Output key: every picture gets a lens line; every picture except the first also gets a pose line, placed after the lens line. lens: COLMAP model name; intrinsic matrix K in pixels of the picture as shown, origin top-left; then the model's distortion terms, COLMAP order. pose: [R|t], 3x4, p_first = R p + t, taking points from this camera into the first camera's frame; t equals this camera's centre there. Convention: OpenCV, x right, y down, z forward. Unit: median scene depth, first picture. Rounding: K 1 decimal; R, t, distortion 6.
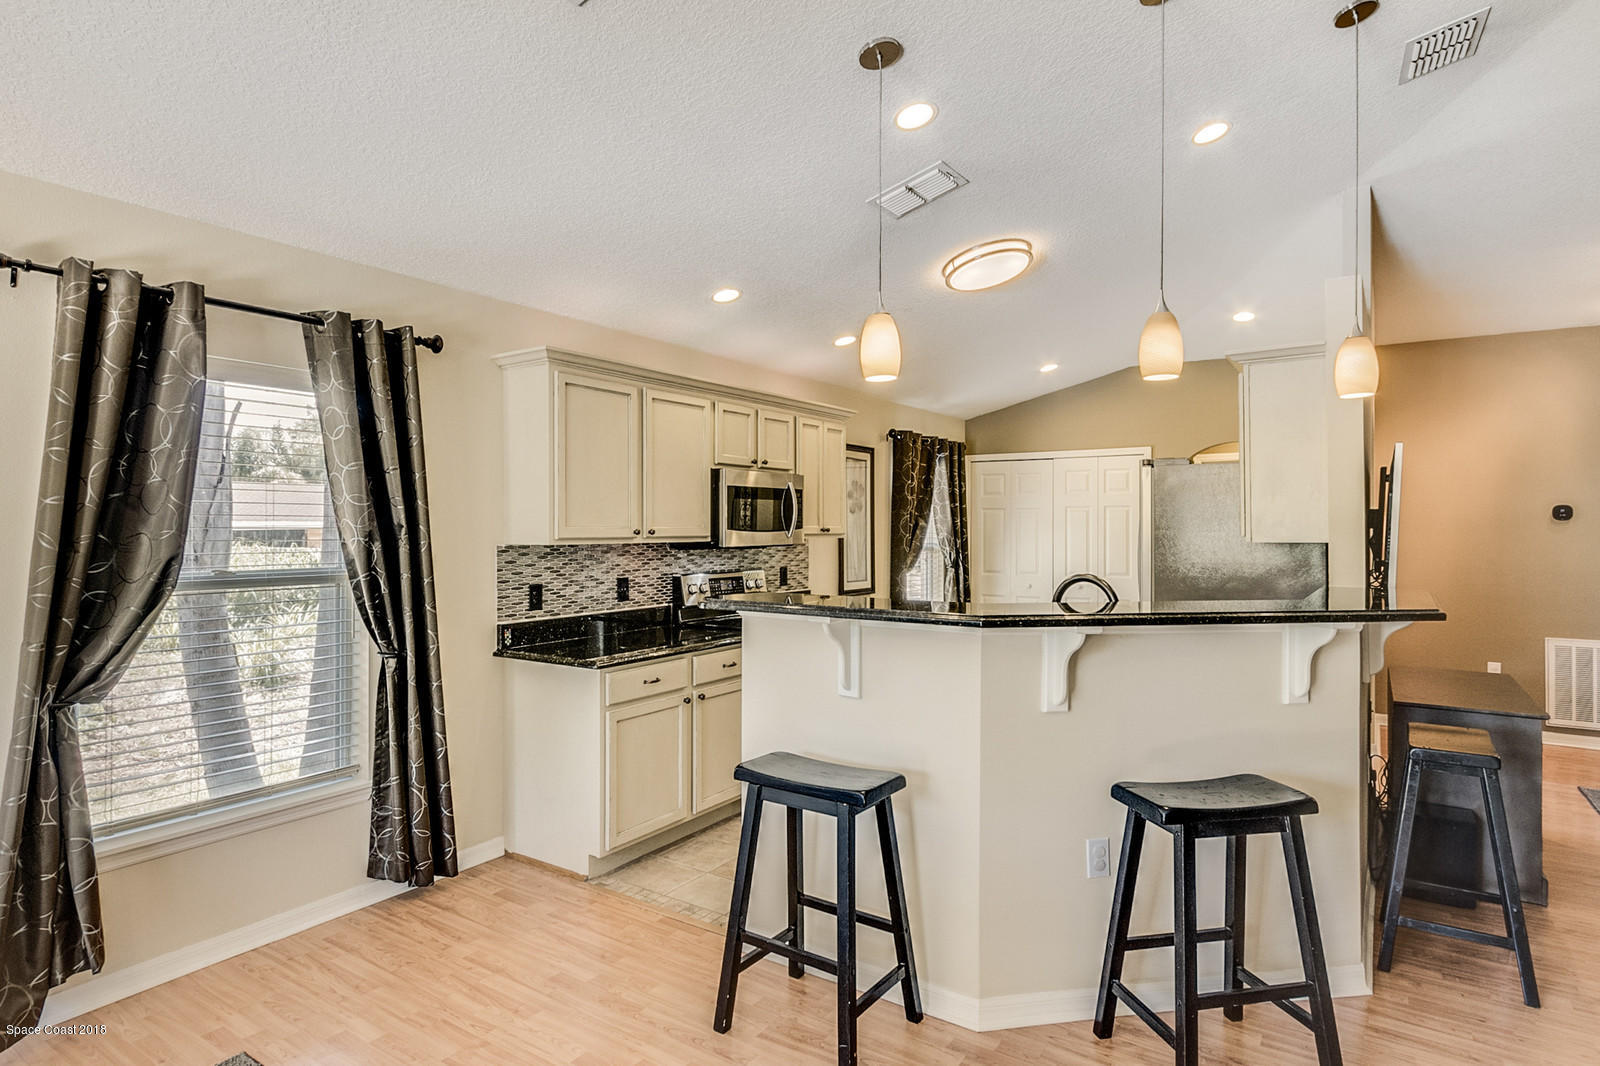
lens RADIAL K [[875.3, 0, 796.9], [0, 875.3, 529.9], [0, 0, 1]] dist [-0.000199, 0.000032]
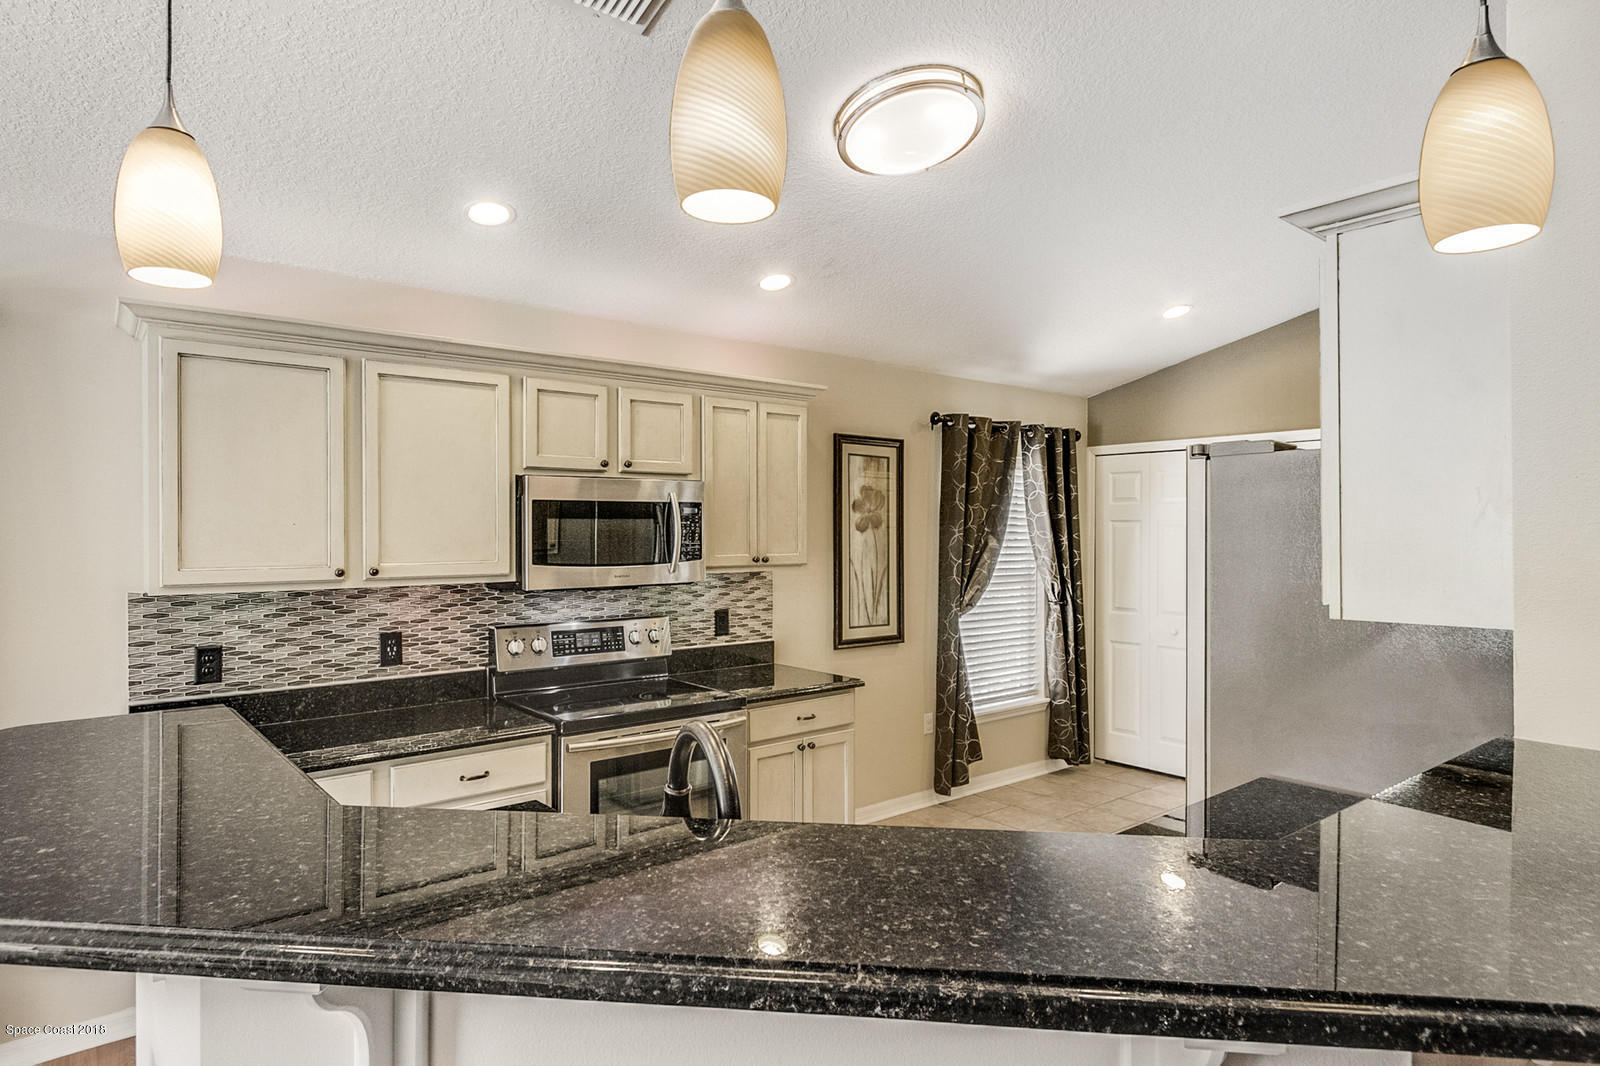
lens RADIAL K [[905.9, 0, 797.8], [0, 905.9, 534.5], [0, 0, 1]] dist [0.001874, 0.000202]
pose [[0.957778, -0.000265, -0.287508, 0.287045], [0.000544, 0.999999, 0.000889, -0.021897], [0.287508, -0.001008, 0.957778, 0.346906]]
